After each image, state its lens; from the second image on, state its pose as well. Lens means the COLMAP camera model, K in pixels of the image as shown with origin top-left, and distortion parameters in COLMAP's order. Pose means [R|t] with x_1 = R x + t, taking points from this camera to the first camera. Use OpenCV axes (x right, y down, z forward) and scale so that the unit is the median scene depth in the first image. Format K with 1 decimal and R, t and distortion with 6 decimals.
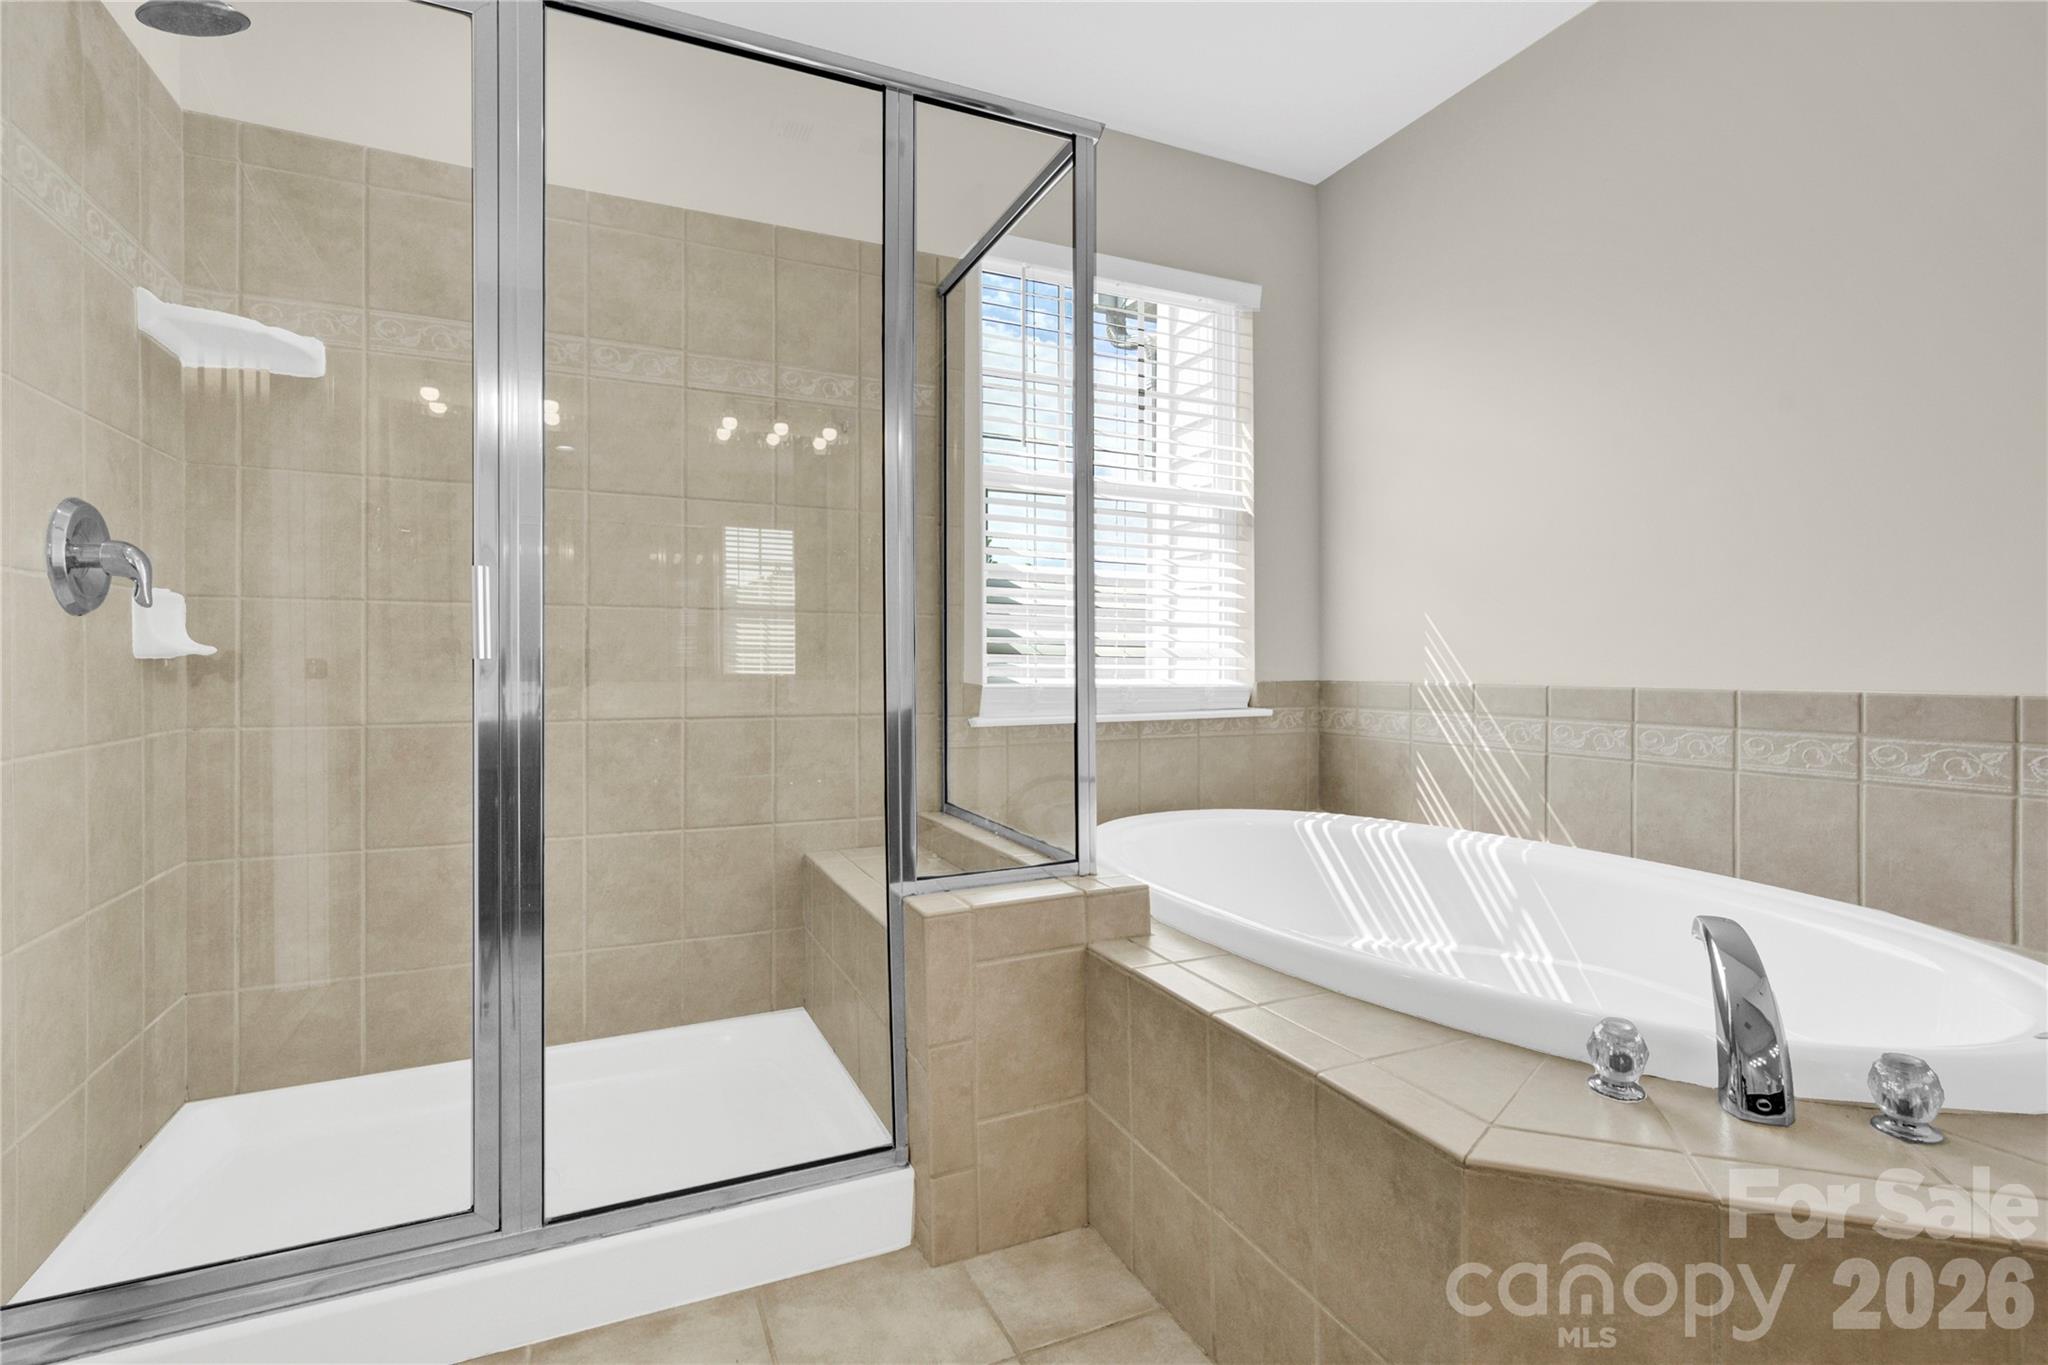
lens RADIAL K [[946.9, 0, 1020.4], [0, 946.9, 679.4], [0, 0, 1]] dist [-0.000336, 0.001623]
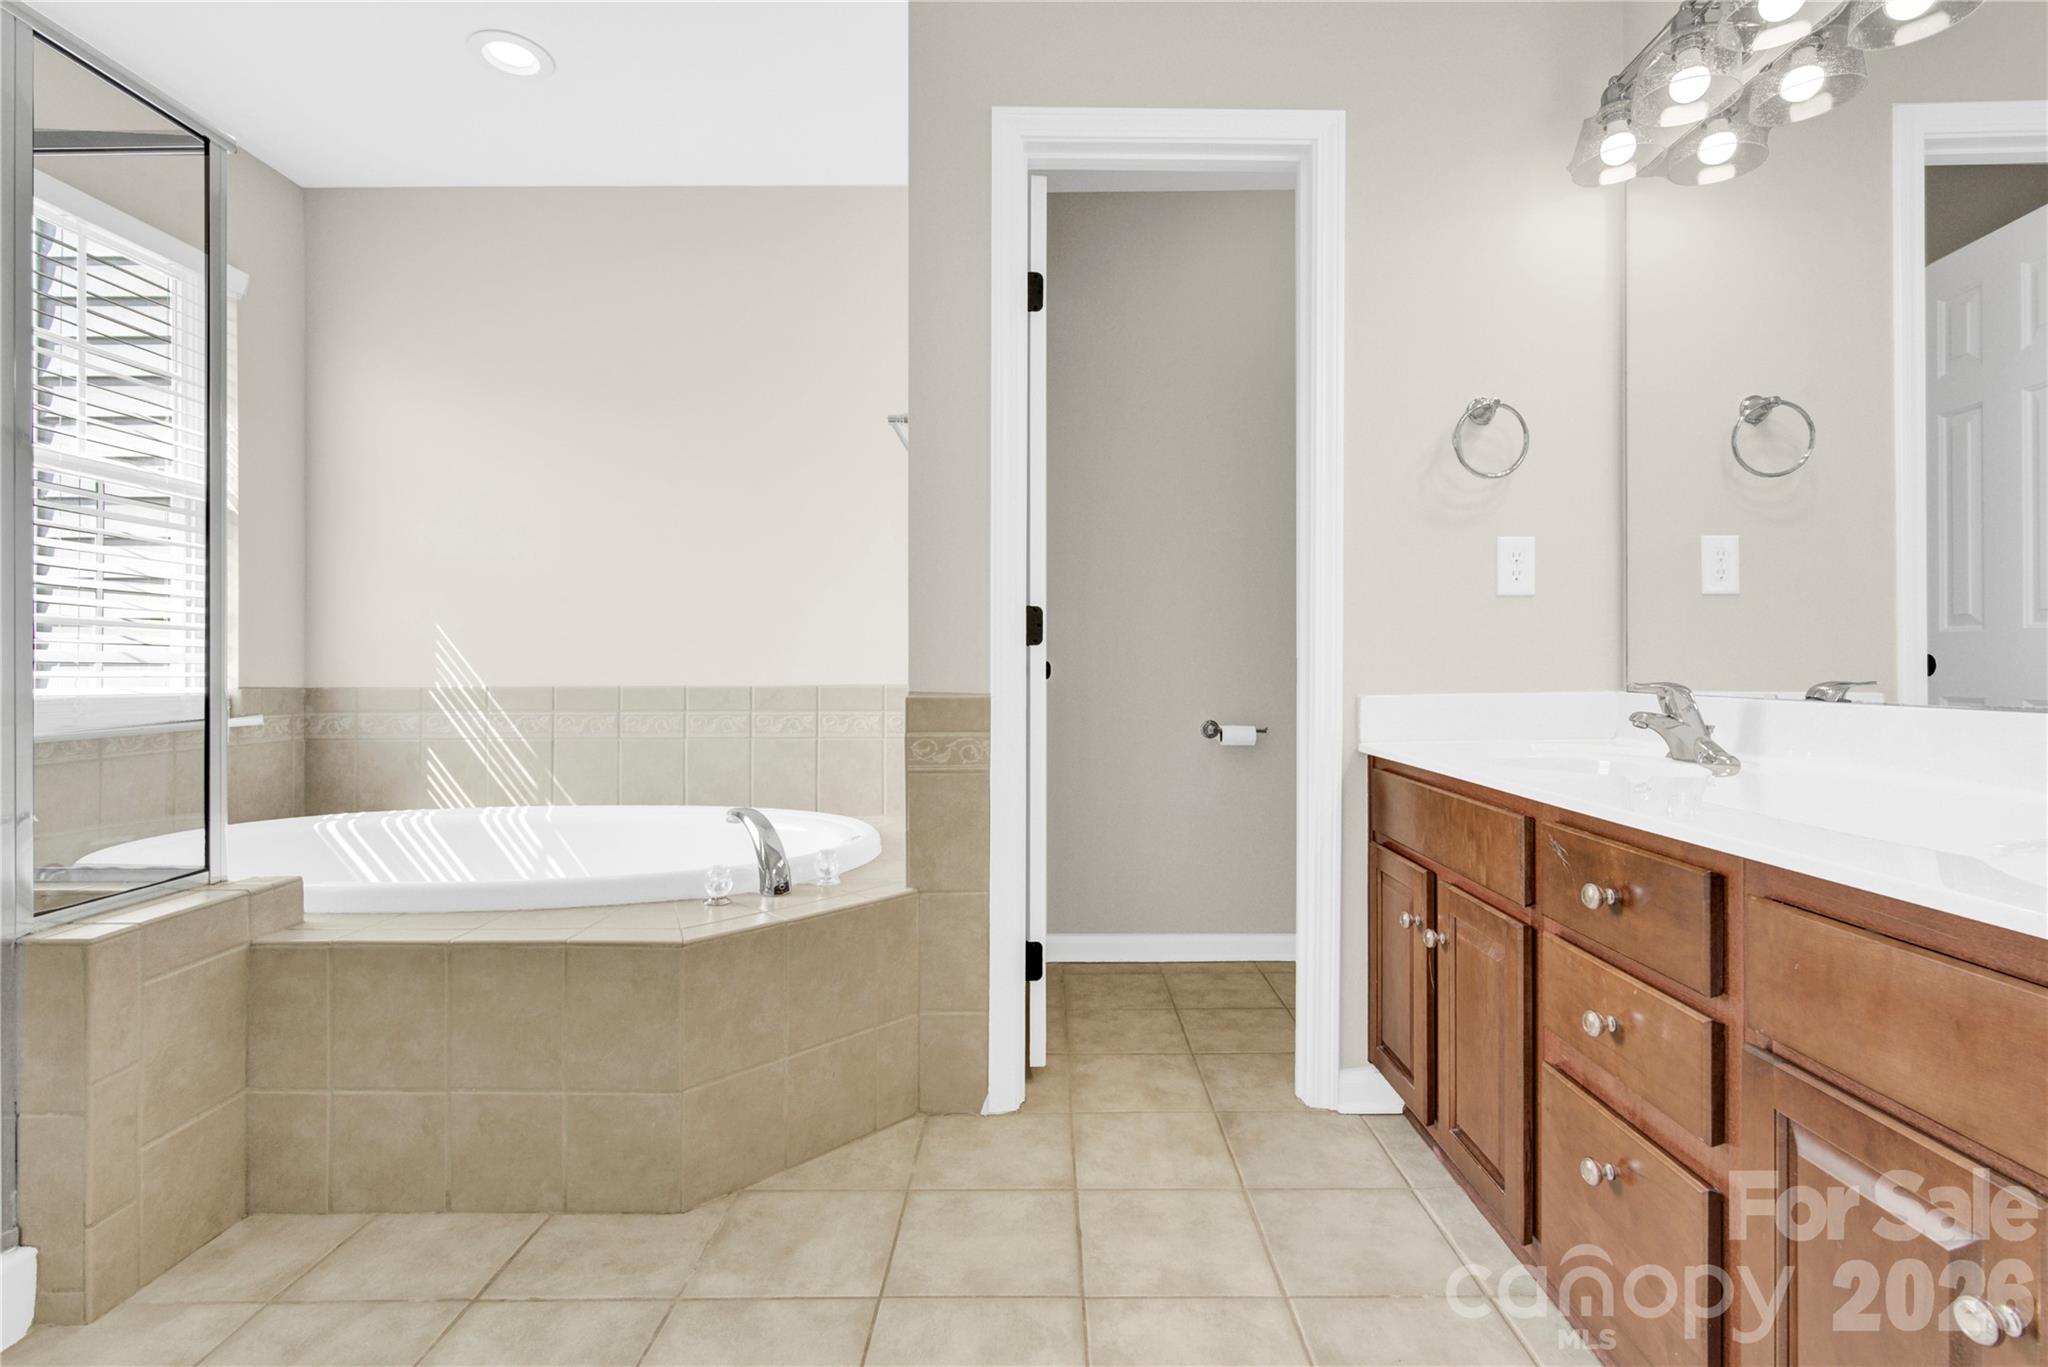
lens RADIAL K [[946.9, 0, 1020.4], [0, 946.9, 680.4], [0, 0, 1]] dist [-0.000336, 0.001623]
pose [[0.443414, -0.013182, 0.896220, -0.306851], [0.015411, 0.999856, 0.007082, -0.000965], [-0.896185, 0.010671, 0.443553, -0.142224]]
